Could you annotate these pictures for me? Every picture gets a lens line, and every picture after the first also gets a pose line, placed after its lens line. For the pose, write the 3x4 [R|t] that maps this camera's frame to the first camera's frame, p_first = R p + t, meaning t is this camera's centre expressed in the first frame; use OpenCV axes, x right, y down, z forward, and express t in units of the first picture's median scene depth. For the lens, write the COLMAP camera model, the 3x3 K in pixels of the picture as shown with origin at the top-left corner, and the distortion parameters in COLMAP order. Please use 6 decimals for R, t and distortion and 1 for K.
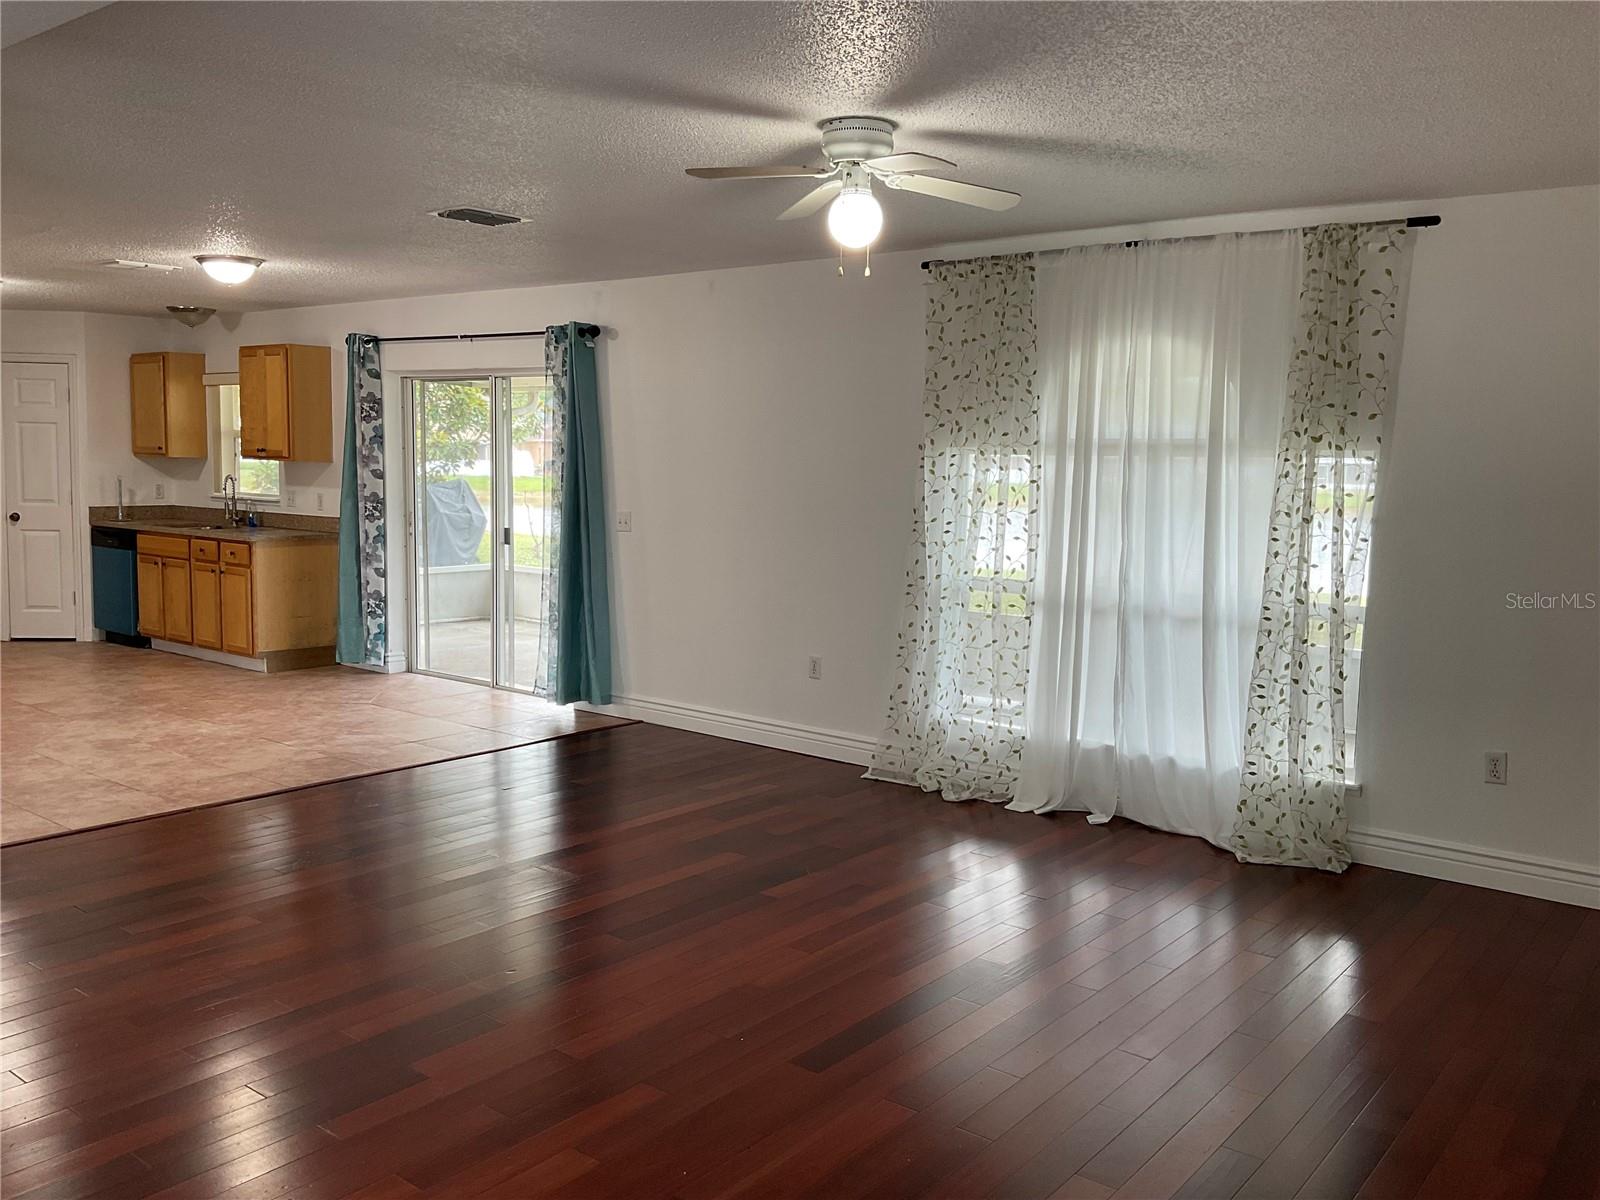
lens RADIAL K [[1318.4, 0, 794.2], [0, 1318.4, 589.8], [0, 0, 1]] dist [0.095732, -0.167439]
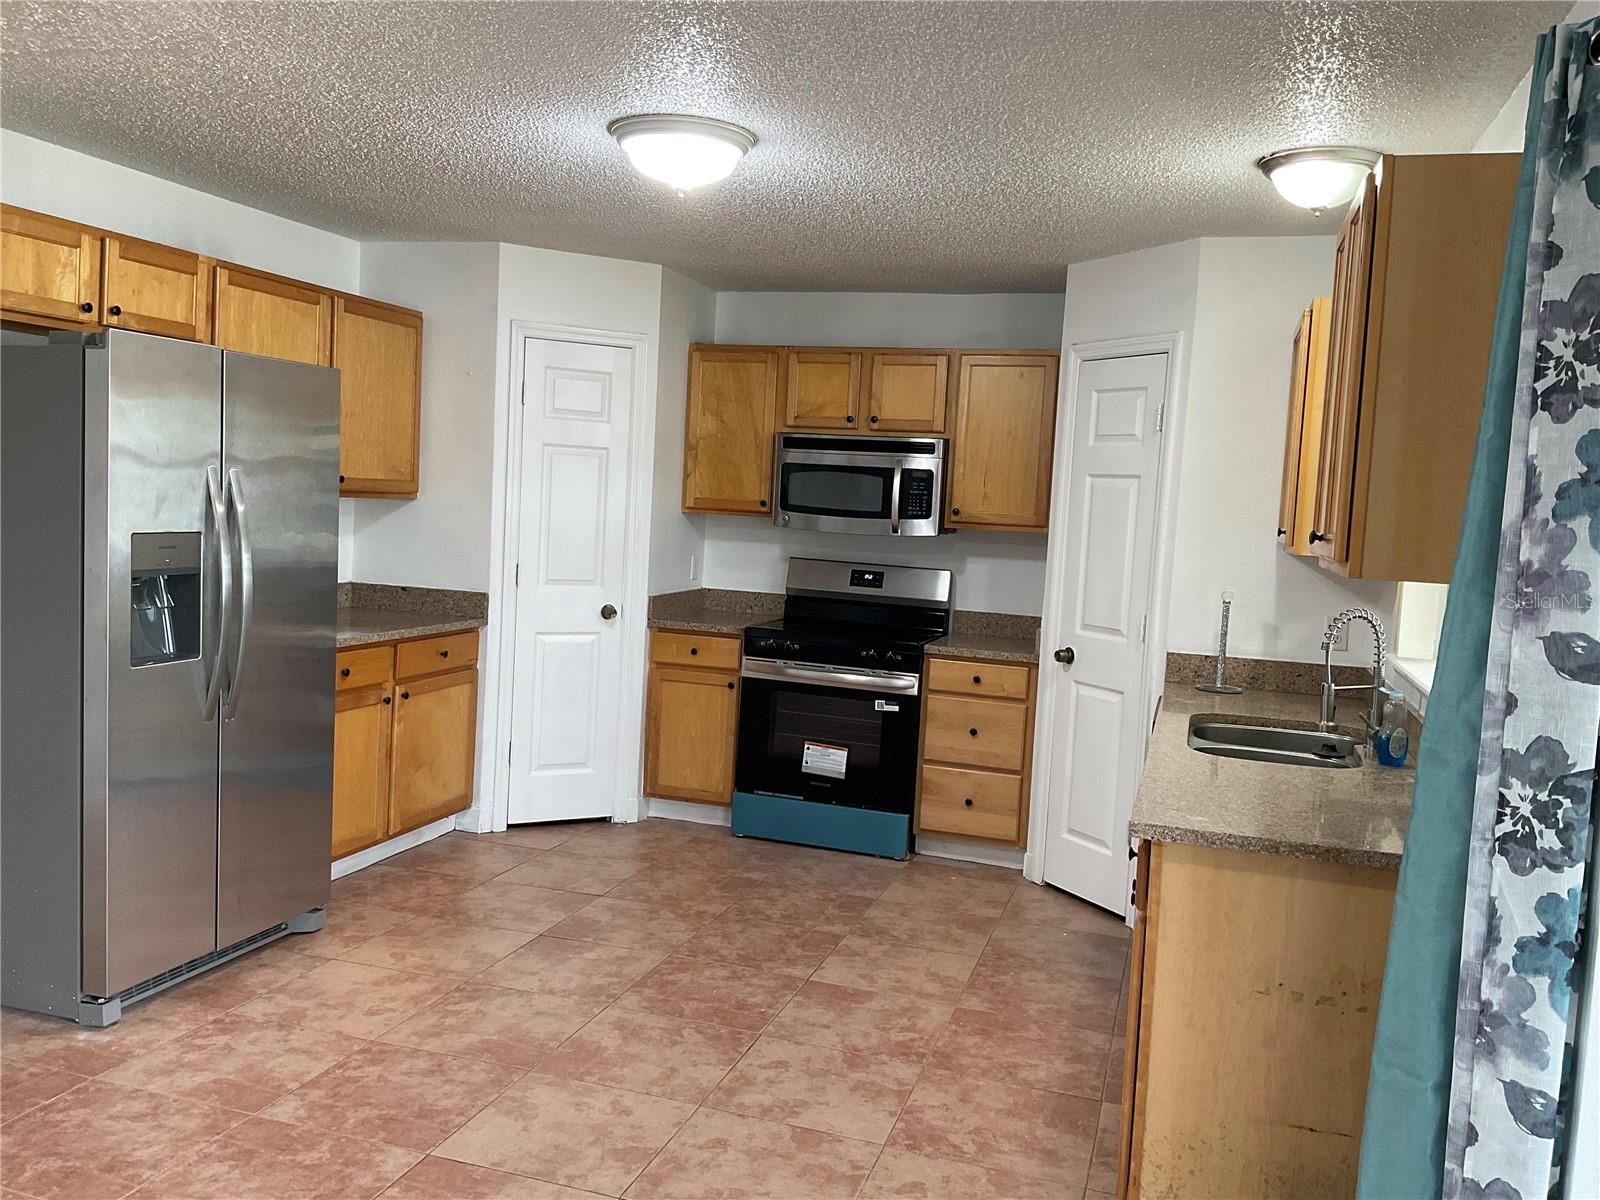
lens RADIAL K [[1318.4, 0, 794.2], [0, 1318.4, 589.8], [0, 0, 1]] dist [0.095732, -0.167439]
pose [[0.356394, 0.065854, -0.932012, -0.159965], [-0.138951, 0.990156, 0.016829, -0.083912], [0.923946, 0.123506, 0.362036, 0.806205]]
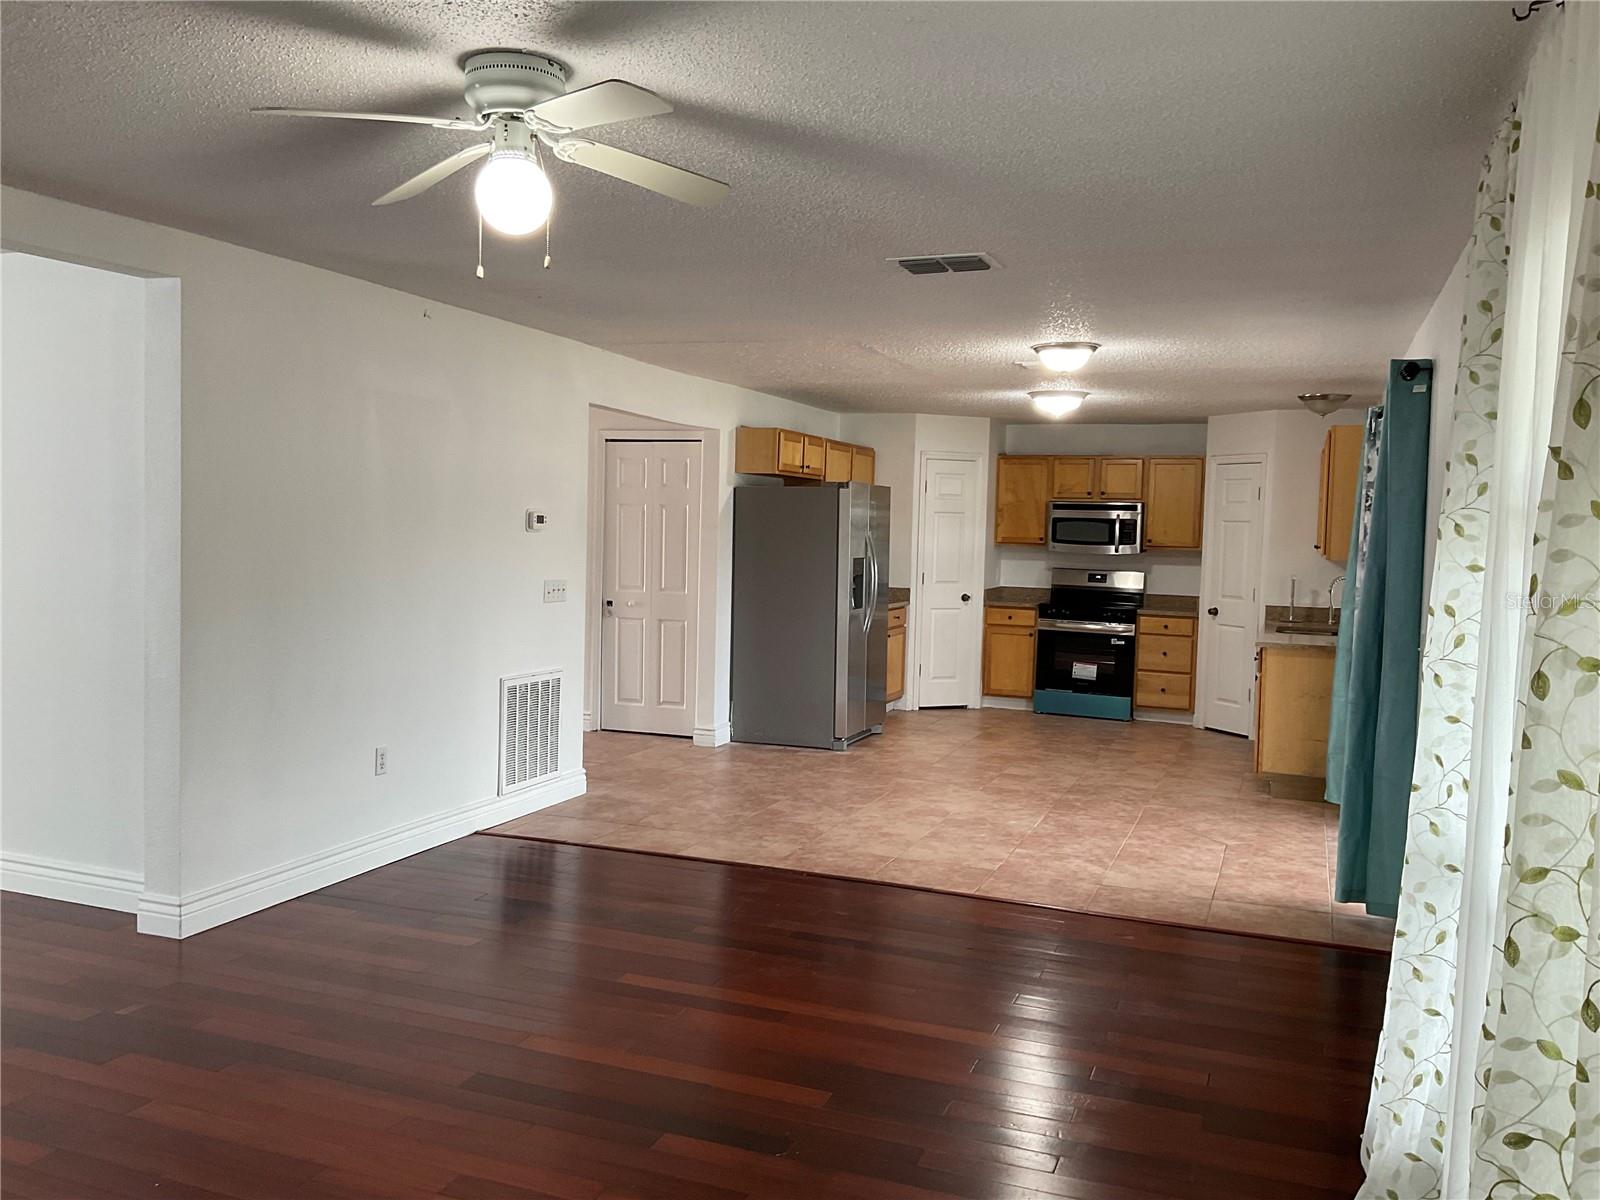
lens RADIAL K [[1321.0, 0, 796.0], [0, 1321.0, 586.3], [0, 0, 1]] dist [0.131722, -0.267734]
pose [[0.300089, 0.033149, -0.953335, 0.355740], [-0.116160, 0.993228, -0.002029, -0.038373], [0.946812, 0.111348, 0.301908, 0.422146]]
